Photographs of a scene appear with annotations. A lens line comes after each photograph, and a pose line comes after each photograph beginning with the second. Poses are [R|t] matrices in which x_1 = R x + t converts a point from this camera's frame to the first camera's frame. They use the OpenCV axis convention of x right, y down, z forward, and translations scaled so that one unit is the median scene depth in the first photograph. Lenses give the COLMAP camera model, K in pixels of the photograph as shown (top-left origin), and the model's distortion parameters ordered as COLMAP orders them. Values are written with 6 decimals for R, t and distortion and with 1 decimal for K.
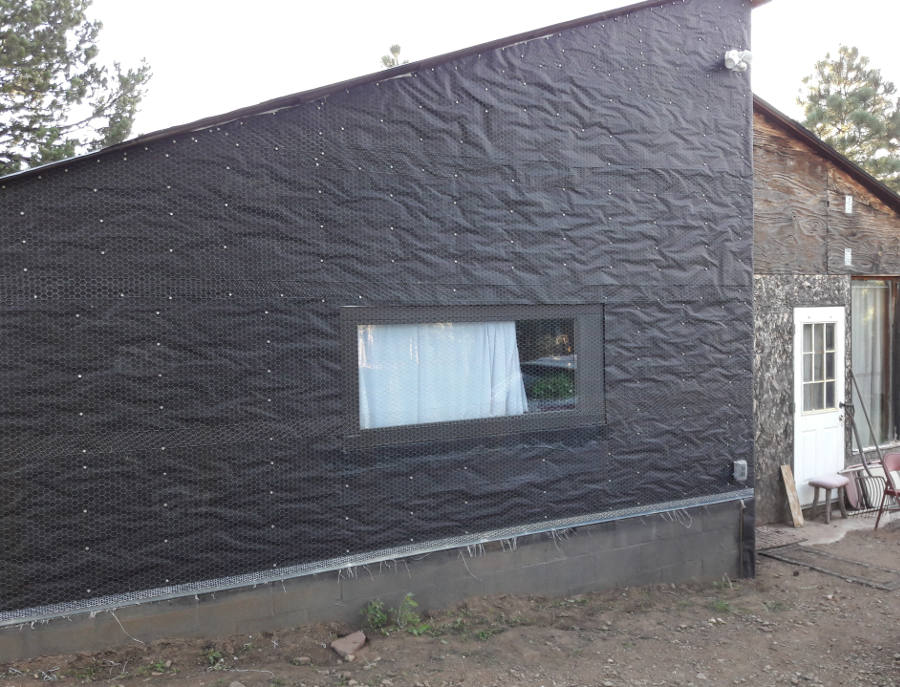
lens RADIAL K [[836.8, 0, 467.0], [0, 836.8, 347.3], [0, 0, 1]] dist [0.189060, -0.497916]
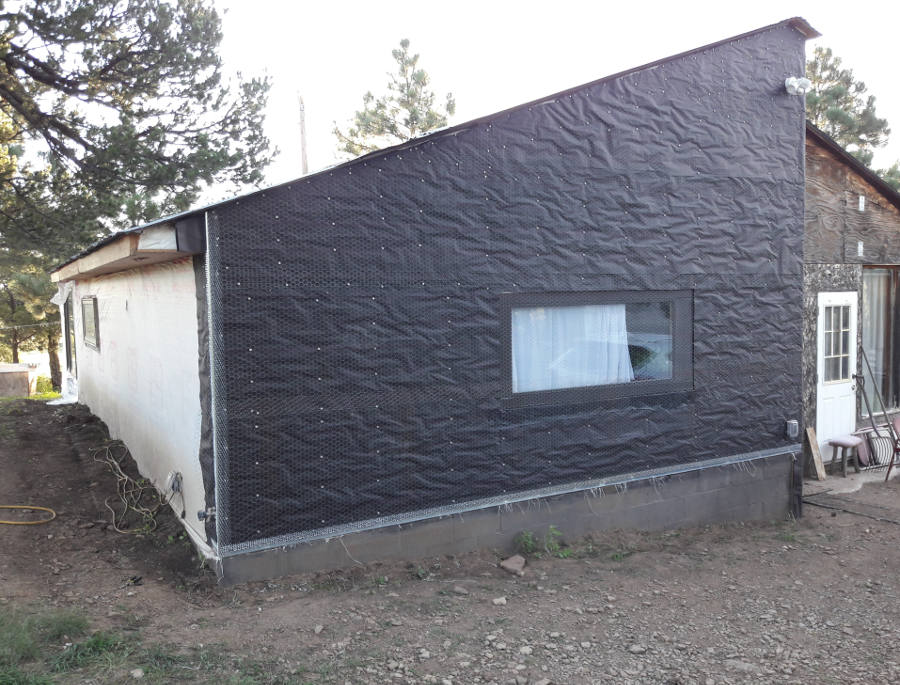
lens RADIAL K [[836.8, 0, 467.0], [0, 836.8, 346.3], [0, 0, 1]] dist [0.189060, -0.497916]
pose [[0.998027, -0.001863, 0.062755, -0.249102], [0.000589, 0.999793, 0.020313, 0.004530], [-0.062780, -0.020236, 0.997822, -0.195642]]
